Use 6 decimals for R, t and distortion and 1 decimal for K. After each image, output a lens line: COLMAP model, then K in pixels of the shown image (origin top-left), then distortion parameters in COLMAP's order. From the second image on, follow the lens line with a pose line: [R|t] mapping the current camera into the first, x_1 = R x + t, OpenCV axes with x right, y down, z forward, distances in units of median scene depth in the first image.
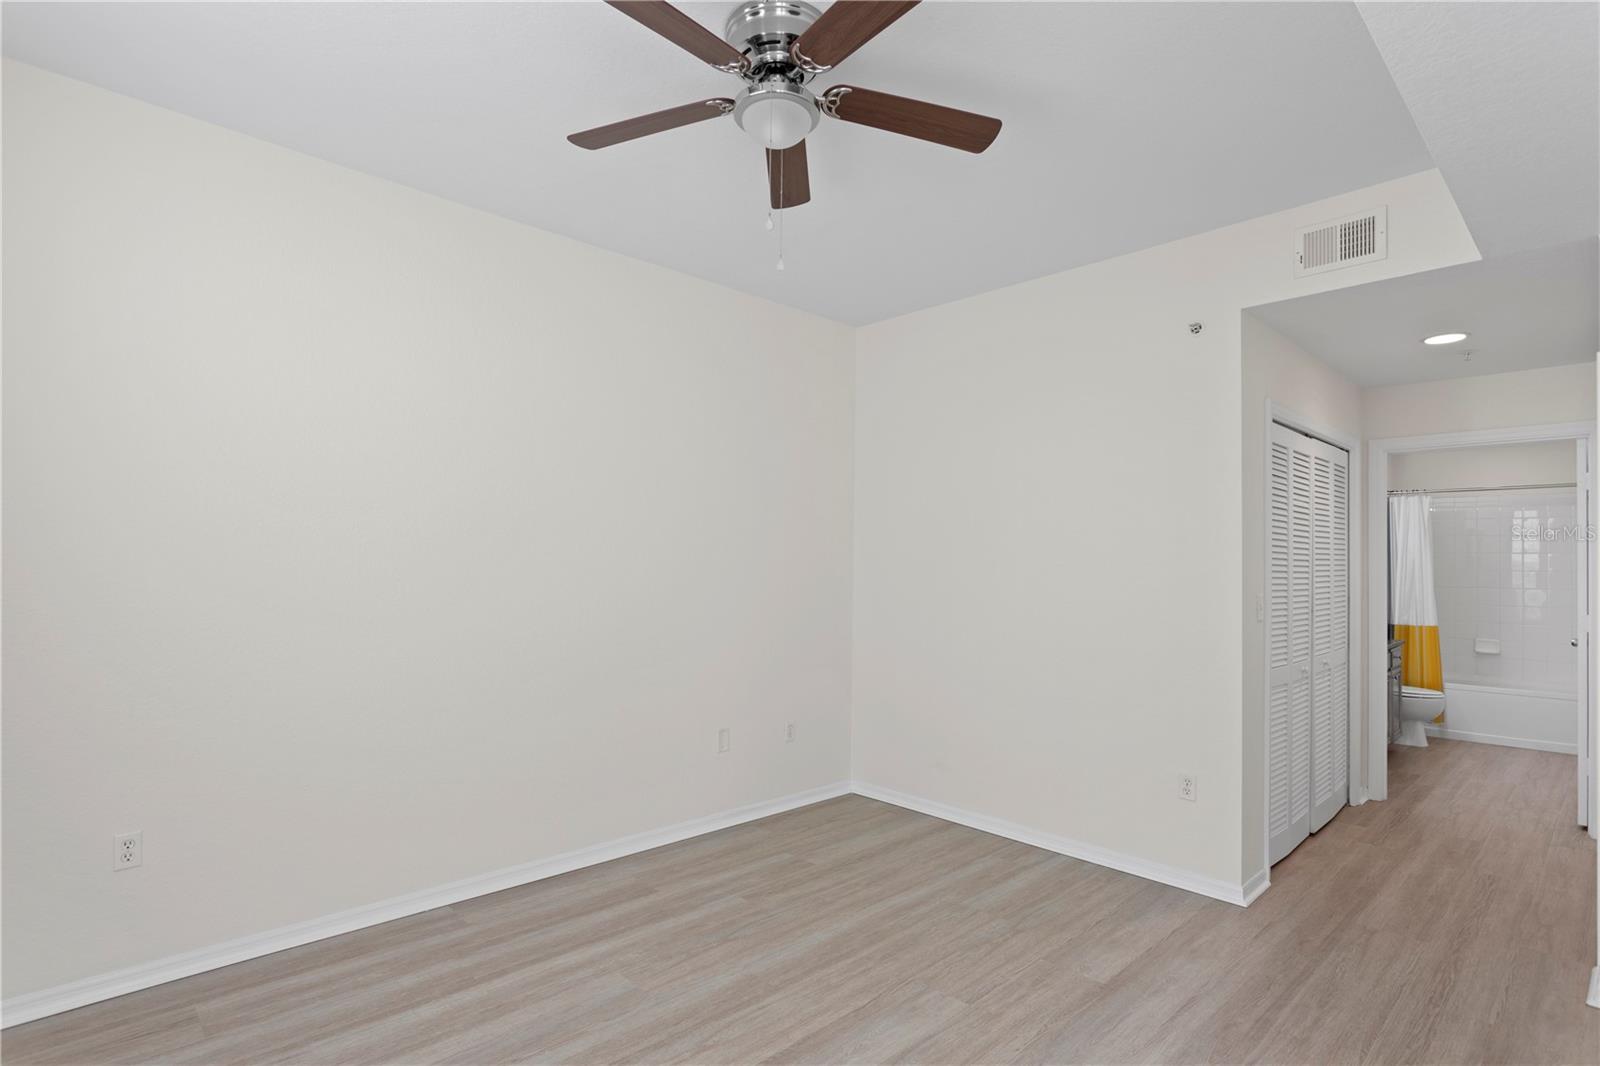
lens RADIAL K [[797.9, 0, 798.0], [0, 797.9, 543.1], [0, 0, 1]] dist [-0.013881, 0.008805]
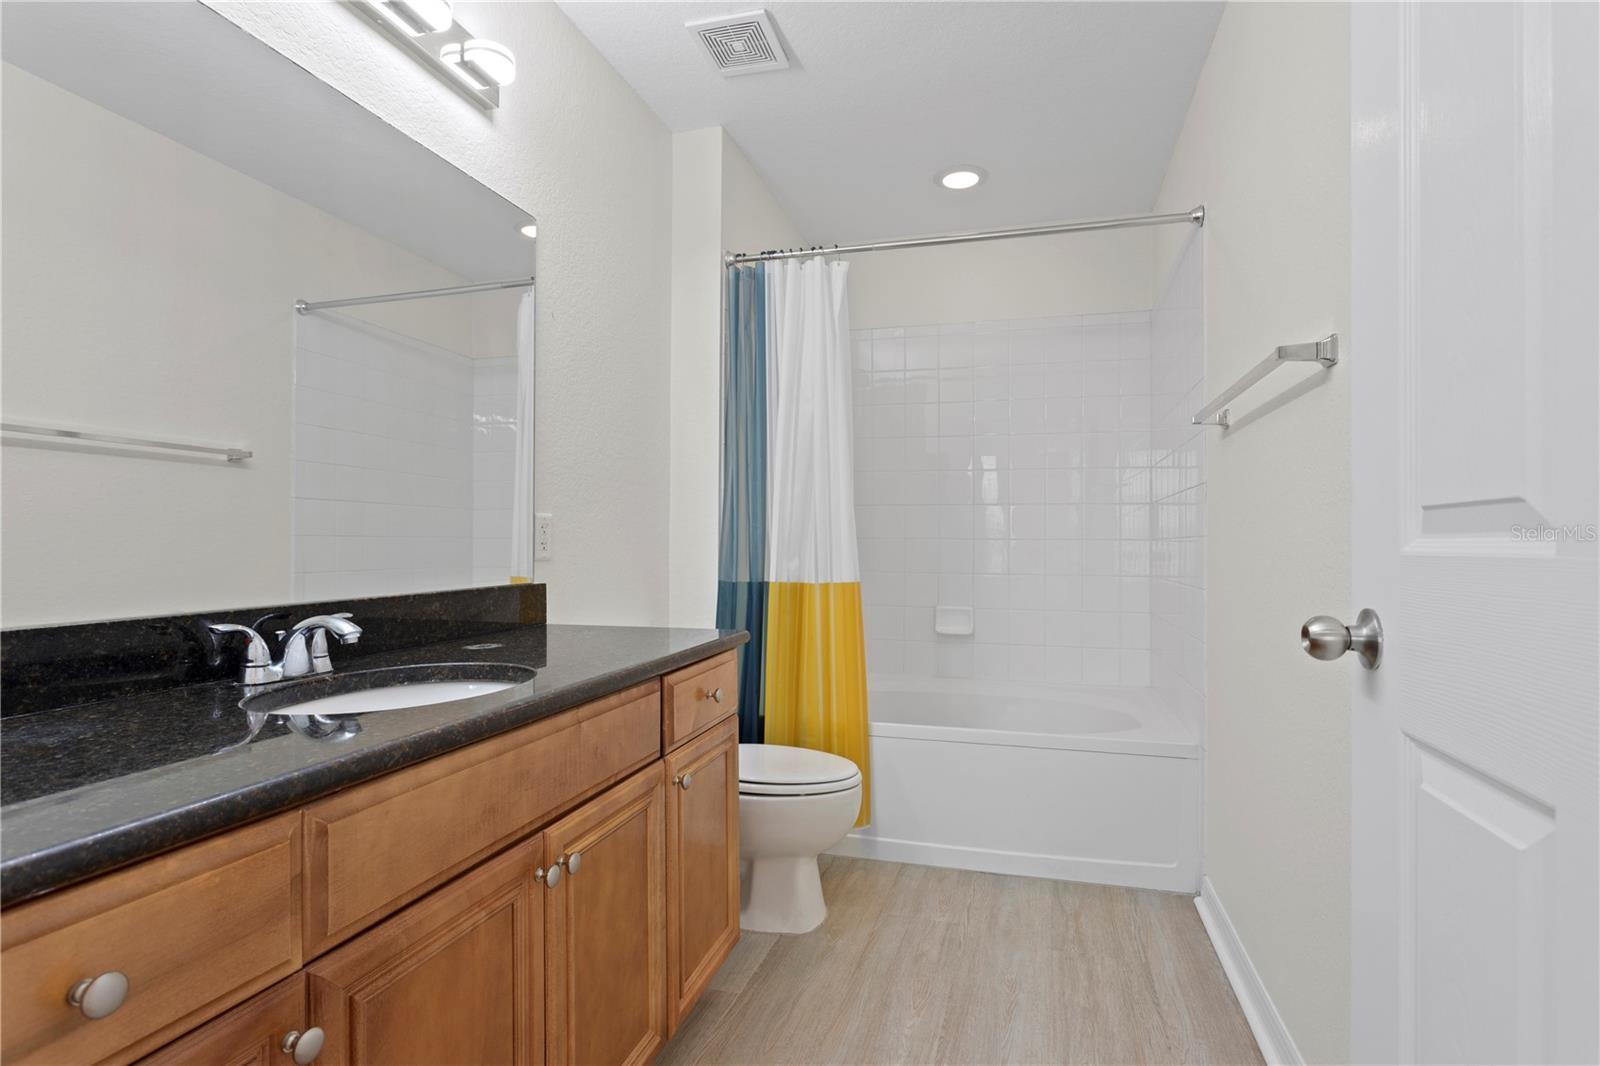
lens RADIAL K [[797.9, 0, 806.4], [0, 797.9, 527.5], [0, 0, 1]] dist [-0.013881, 0.008805]
pose [[0.863867, 0.000522, 0.503719, 0.607390], [-0.003878, 0.999977, 0.005614, 0.077673], [-0.503705, -0.006803, 0.863849, 0.696836]]
